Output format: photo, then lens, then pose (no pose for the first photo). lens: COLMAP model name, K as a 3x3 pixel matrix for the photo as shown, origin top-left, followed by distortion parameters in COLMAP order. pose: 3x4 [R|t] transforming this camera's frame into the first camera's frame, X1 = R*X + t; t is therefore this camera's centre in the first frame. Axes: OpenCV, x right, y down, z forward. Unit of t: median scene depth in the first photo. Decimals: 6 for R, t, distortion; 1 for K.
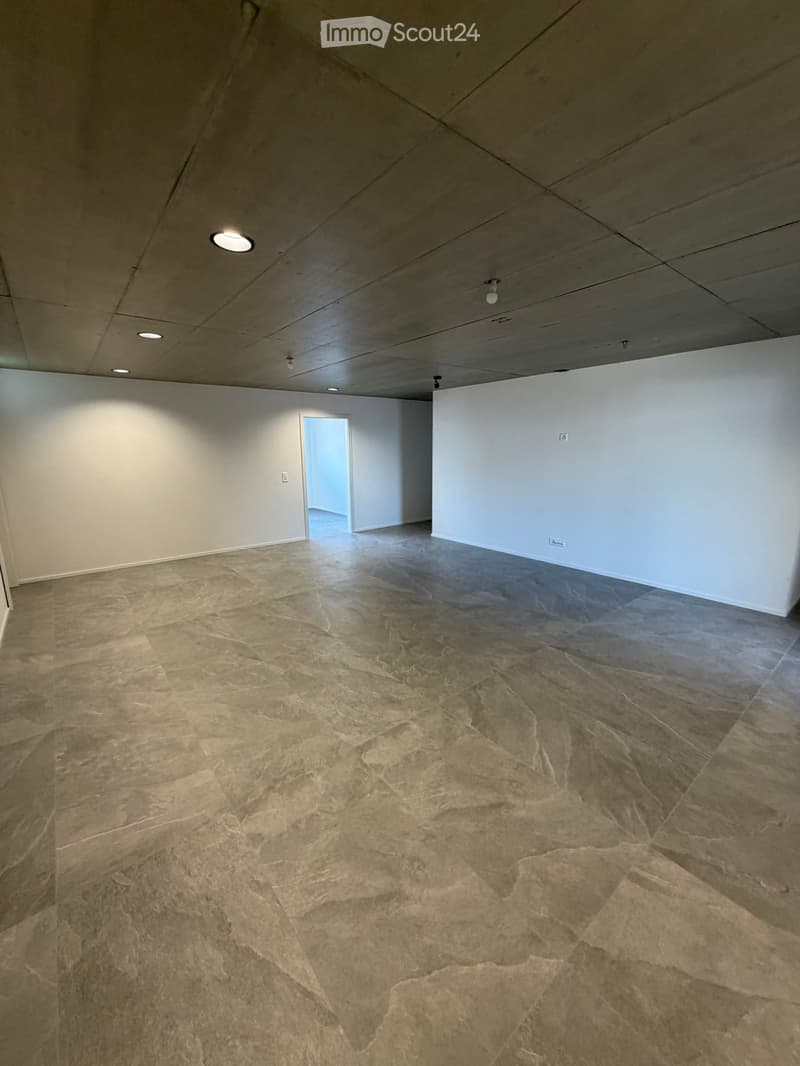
lens RADIAL K [[425.0, 0, 401.3], [0, 425.0, 532.8], [0, 0, 1]] dist [0.000689, -0.000140]
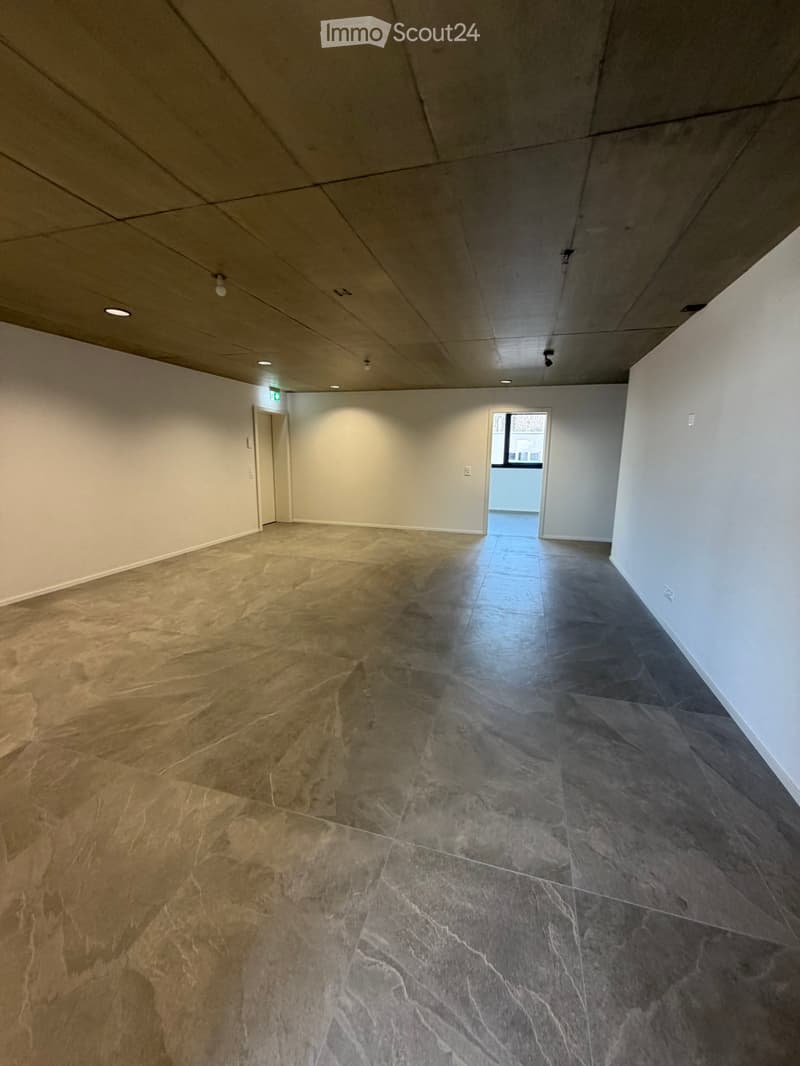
lens RADIAL K [[425.0, 0, 401.7], [0, 425.0, 533.2], [0, 0, 1]] dist [0.000689, -0.000140]
pose [[0.569551, 0.170718, -0.804032, 1.159219], [-0.182102, 0.980092, 0.079106, -0.075557], [0.801530, 0.101361, 0.589300, 0.603738]]
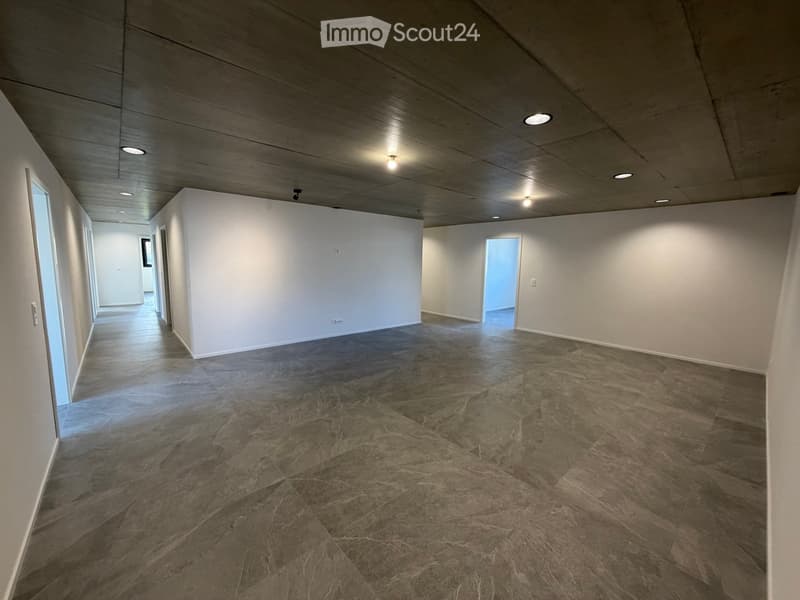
lens RADIAL K [[319.0, 0, 398.3], [0, 319.0, 300.8], [0, 0, 1]] dist [0.000689, -0.000140]
pose [[-0.042198, -0.115140, 0.992453, -1.376406], [0.182563, 0.975725, 0.120962, -0.265655], [-0.982288, 0.186289, -0.020154, 1.489949]]
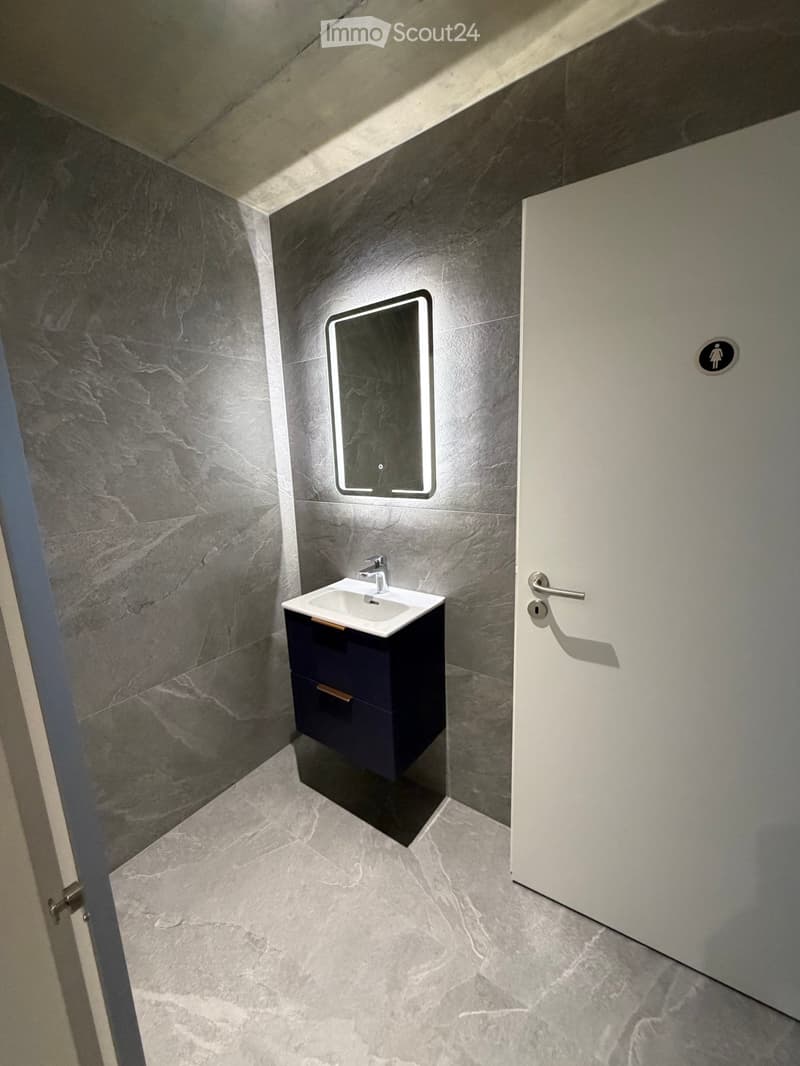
lens RADIAL K [[425.0, 0, 399.9], [0, 425.0, 534.0], [0, 0, 1]] dist [0.000689, -0.000140]
pose [[0.963625, -0.077797, 0.255684, 0.659803], [0.082732, 0.996535, -0.008585, -0.075802], [-0.254130, 0.029426, 0.966722, 0.561946]]
